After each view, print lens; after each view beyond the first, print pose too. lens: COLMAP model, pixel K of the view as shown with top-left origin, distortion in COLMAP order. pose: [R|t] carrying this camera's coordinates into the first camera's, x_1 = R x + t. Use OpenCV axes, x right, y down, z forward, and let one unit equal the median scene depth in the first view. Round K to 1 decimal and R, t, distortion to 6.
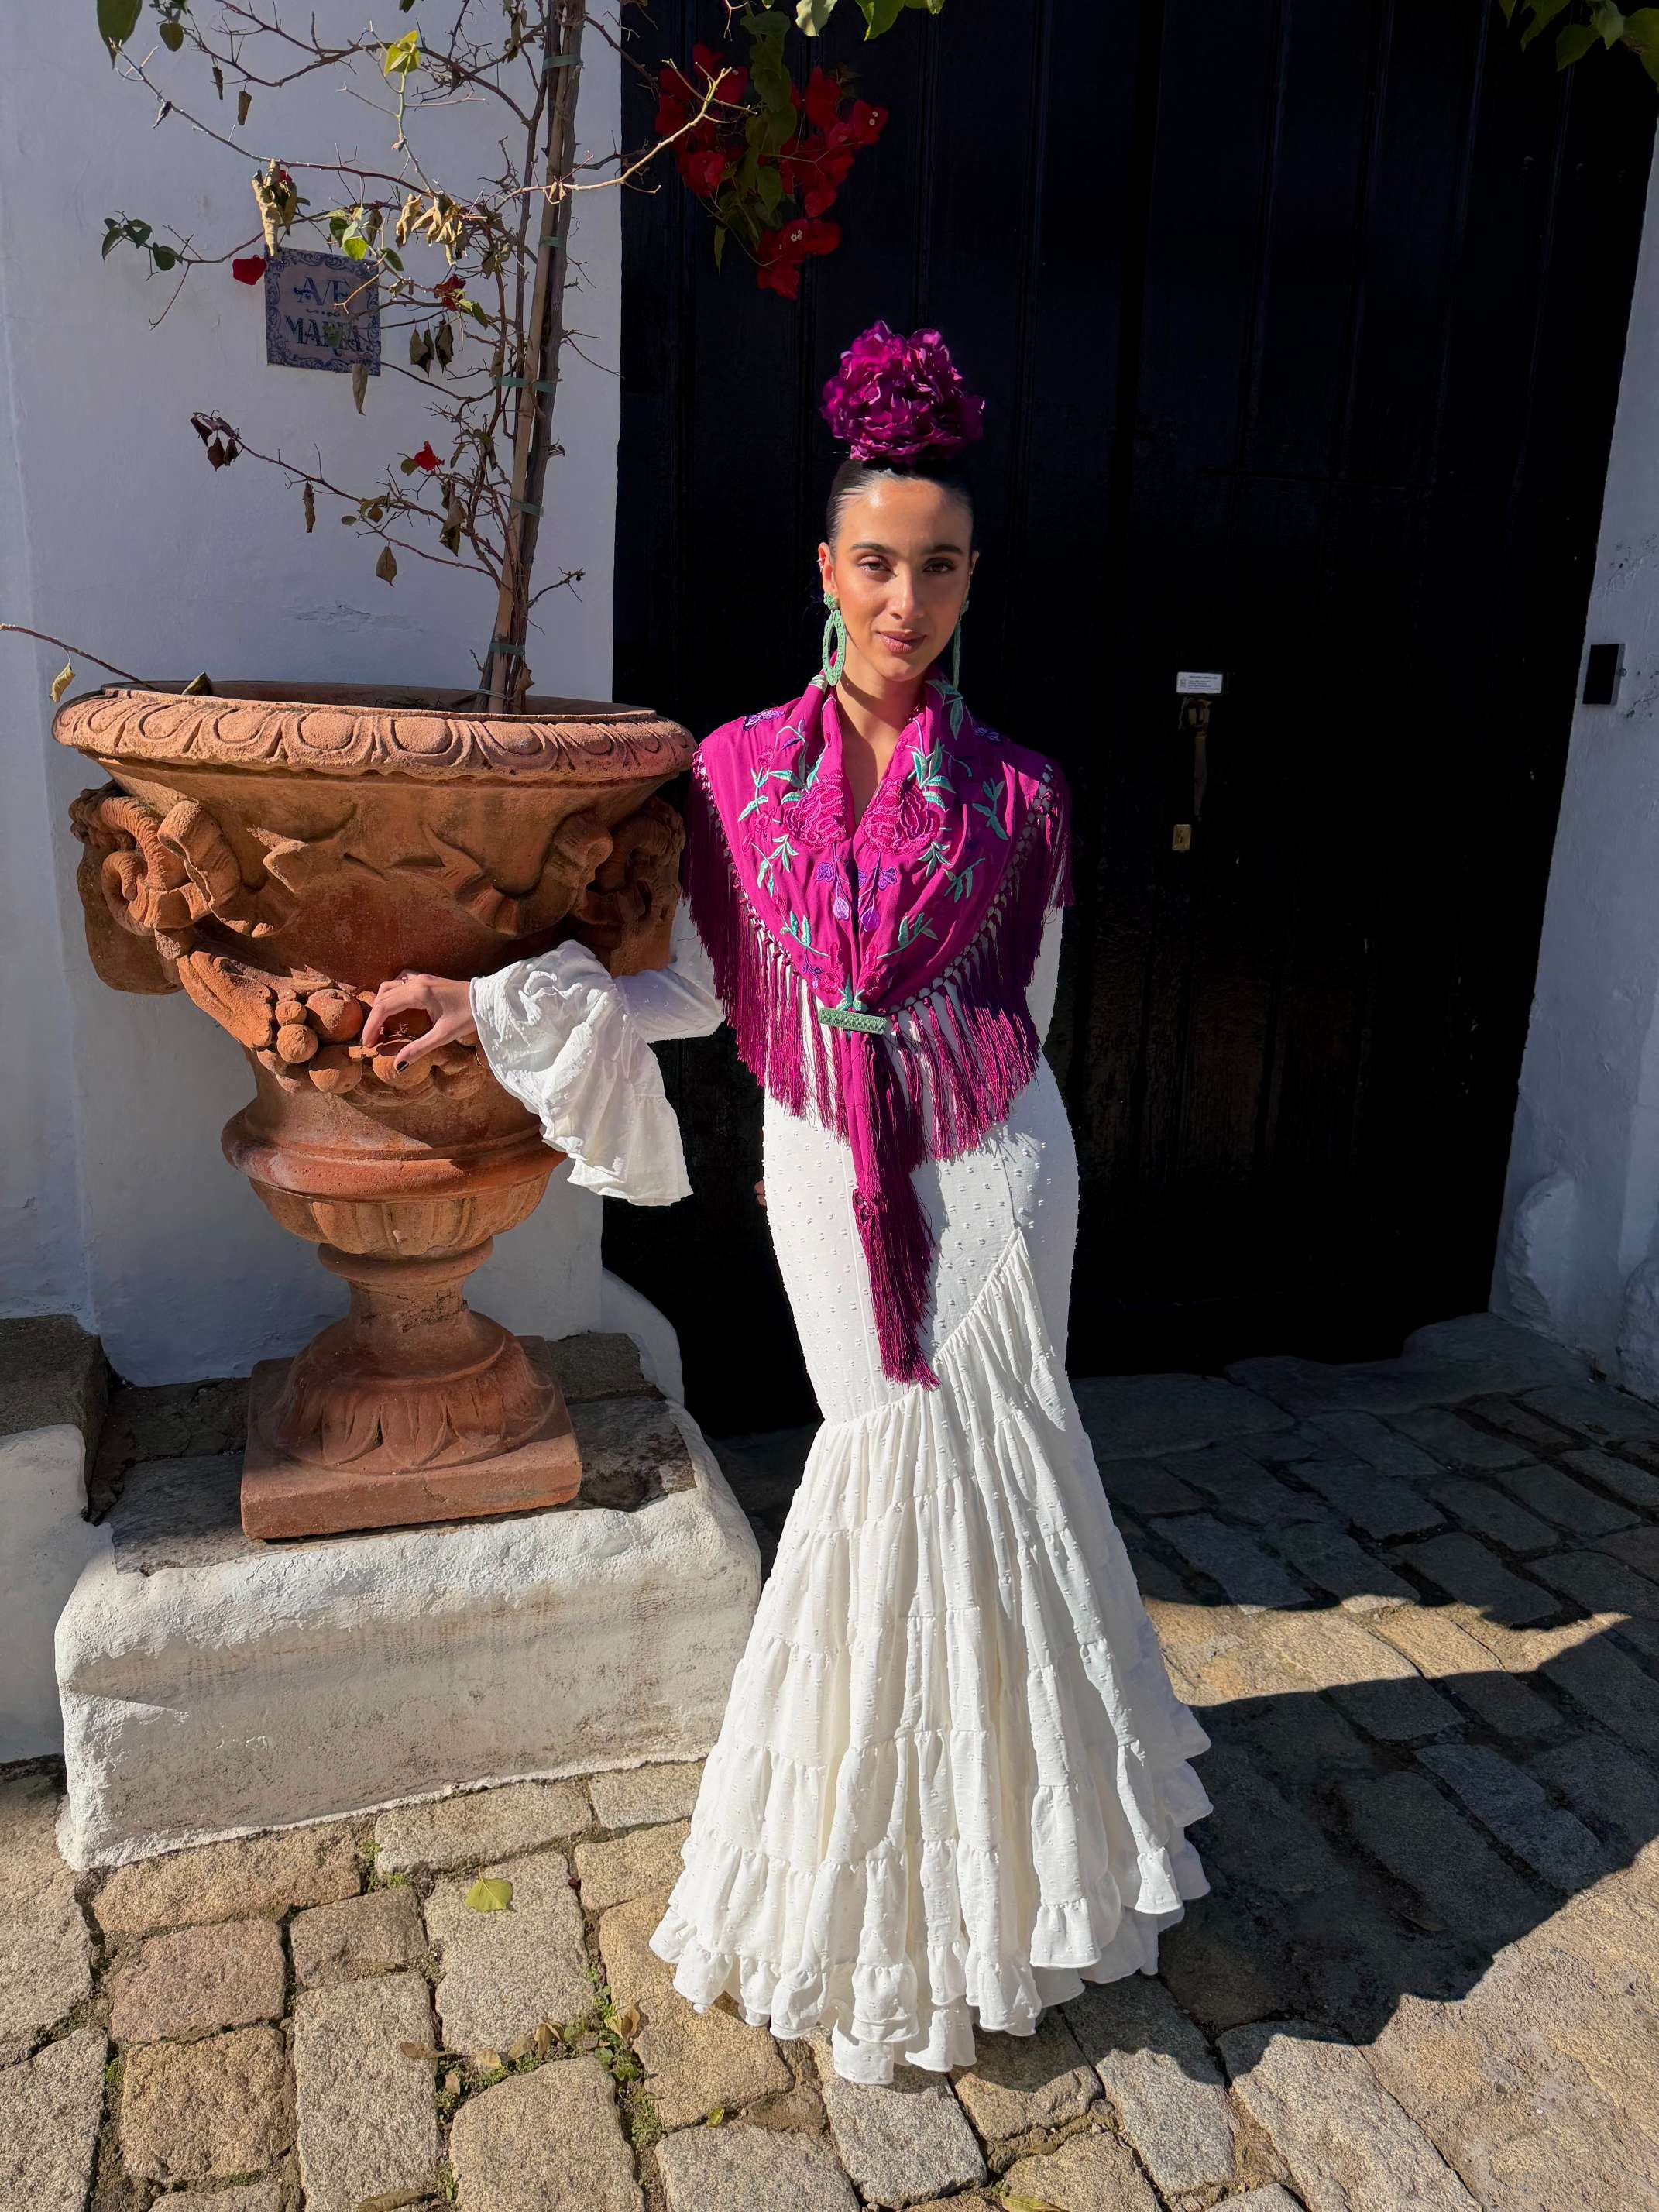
lens RADIAL K [[1543.2, 0, 834.3], [0, 1543.2, 1098.0], [0, 0, 1]] dist [0.038148, -0.049264]
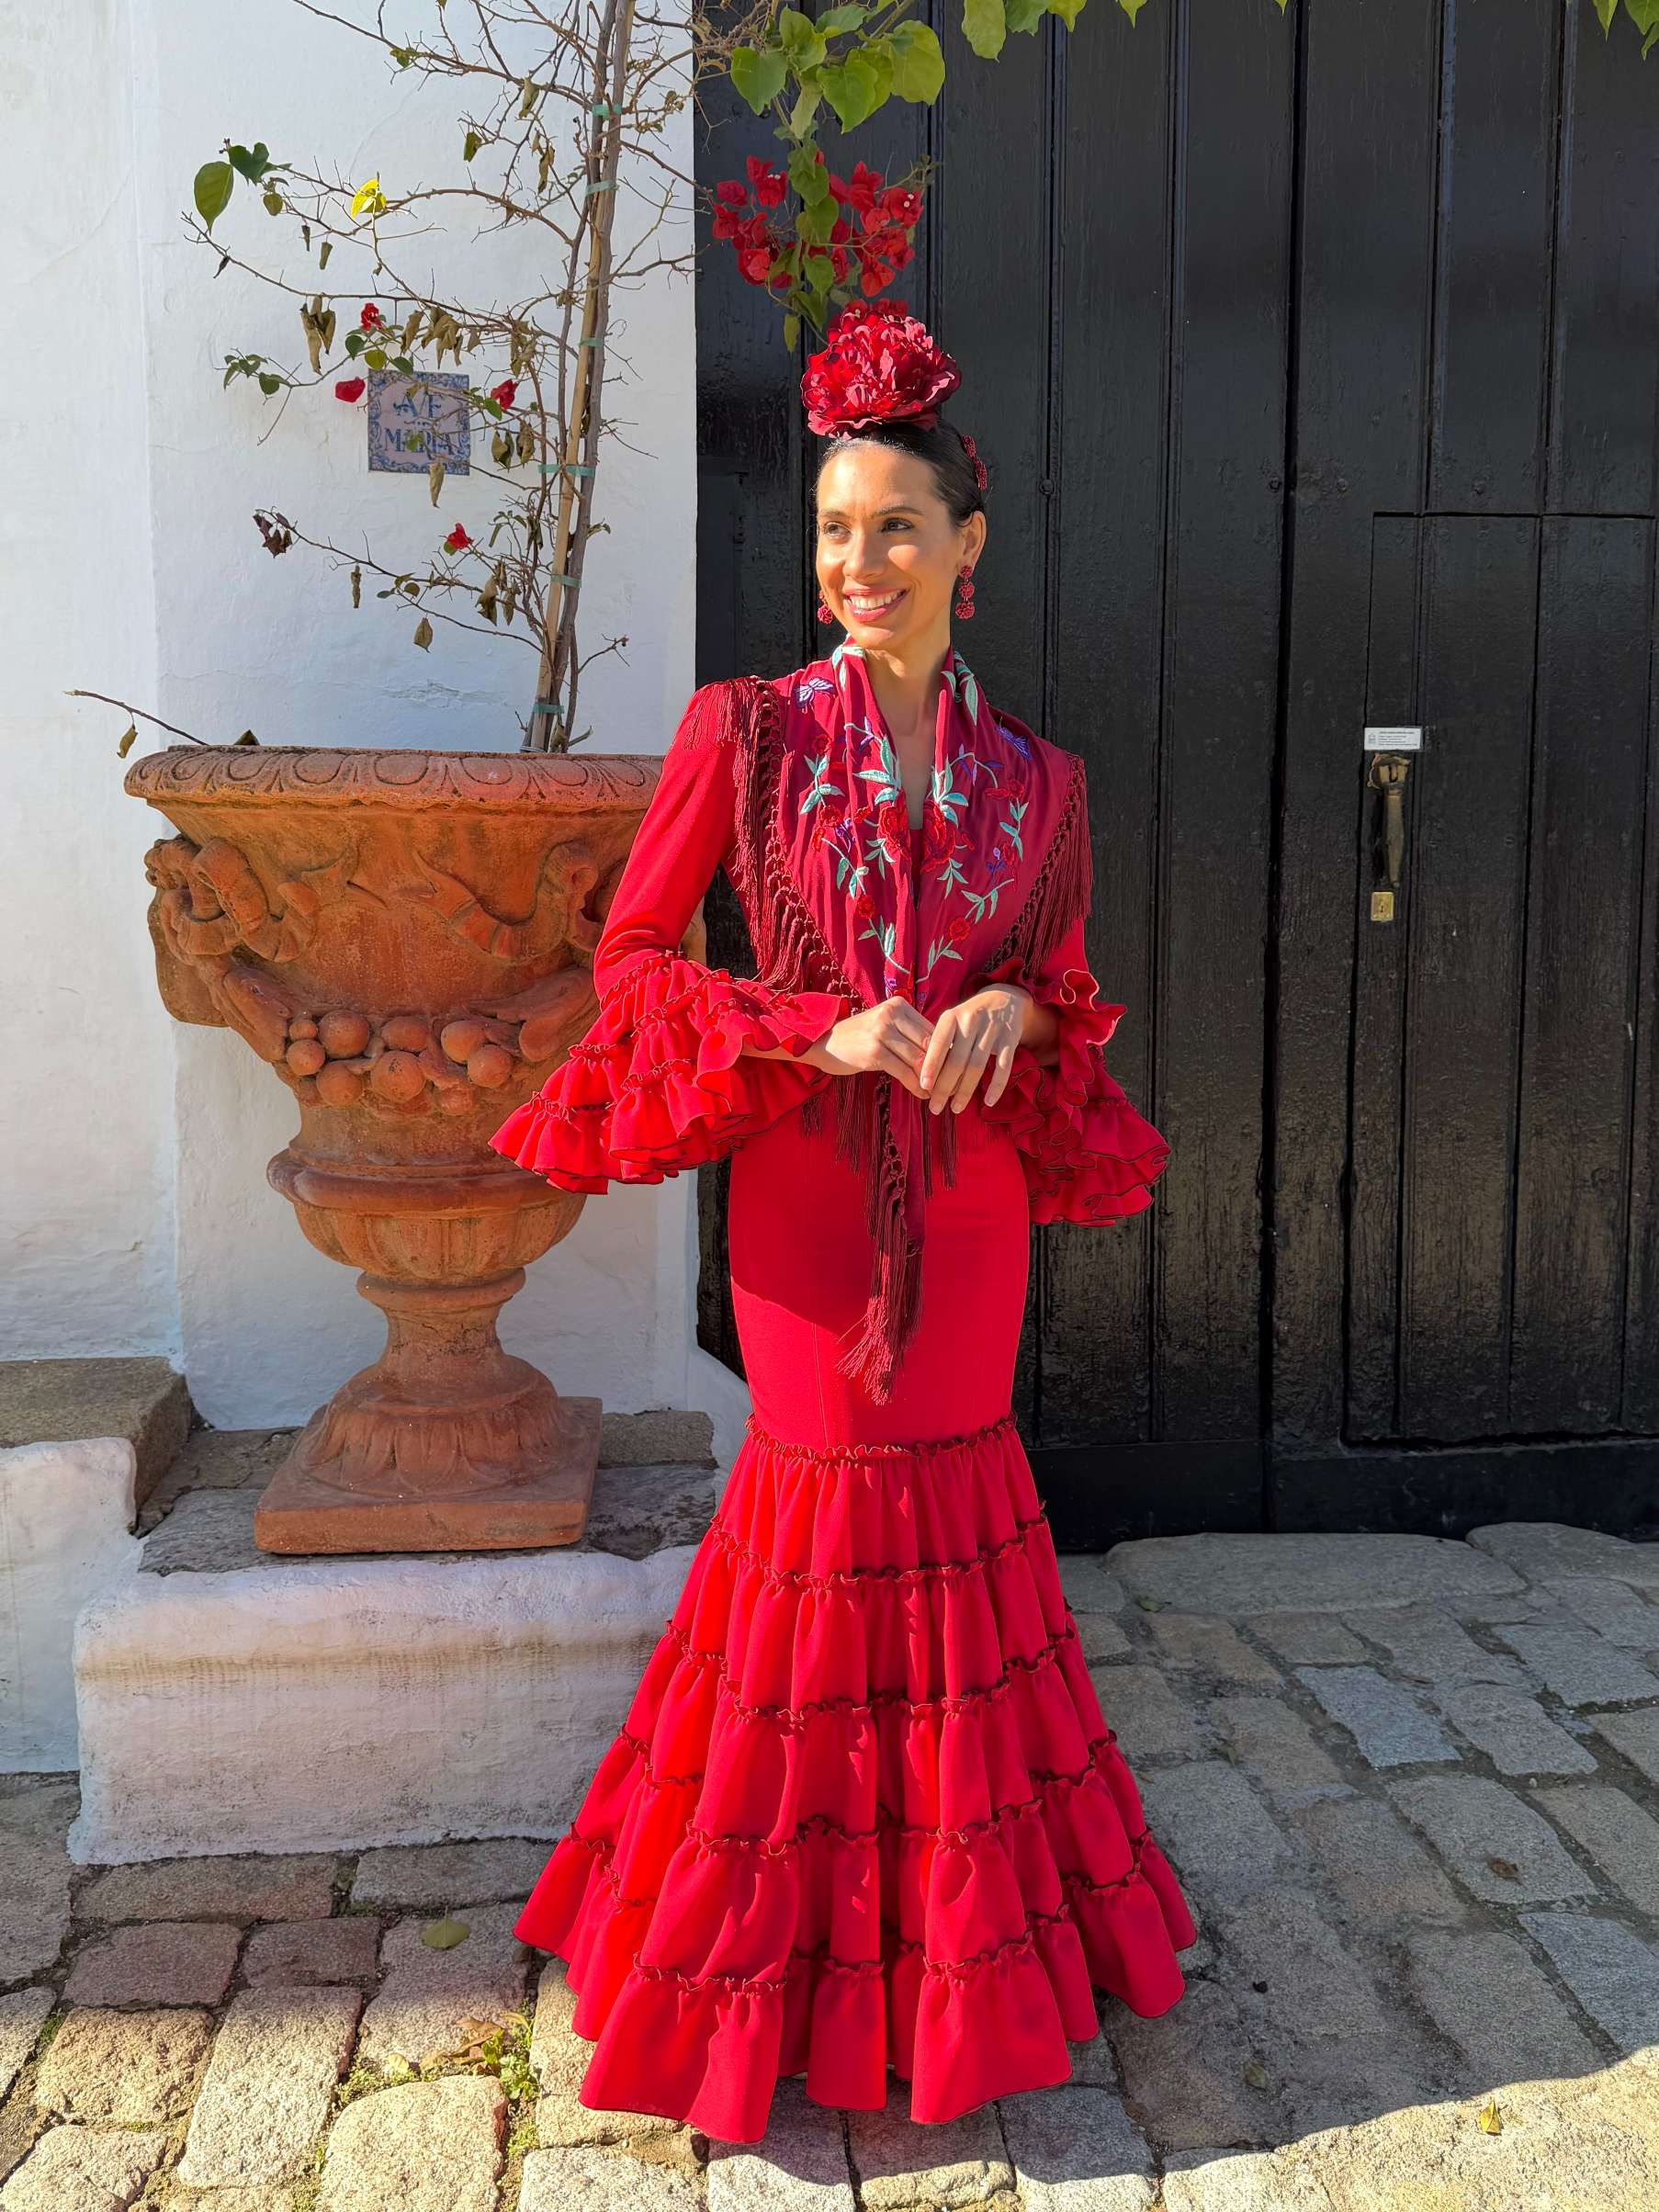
lens RADIAL K [[1826.3, 0, 858.6], [0, 1826.3, 1044.1], [0, 0, 1]] dist [0.094247, -0.177053]
pose [[0.974601, -0.007095, -0.223837, 0.286472], [-0.024853, 0.989897, -0.139590, 0.113133], [0.222566, 0.141607, 0.964579, -0.139265]]
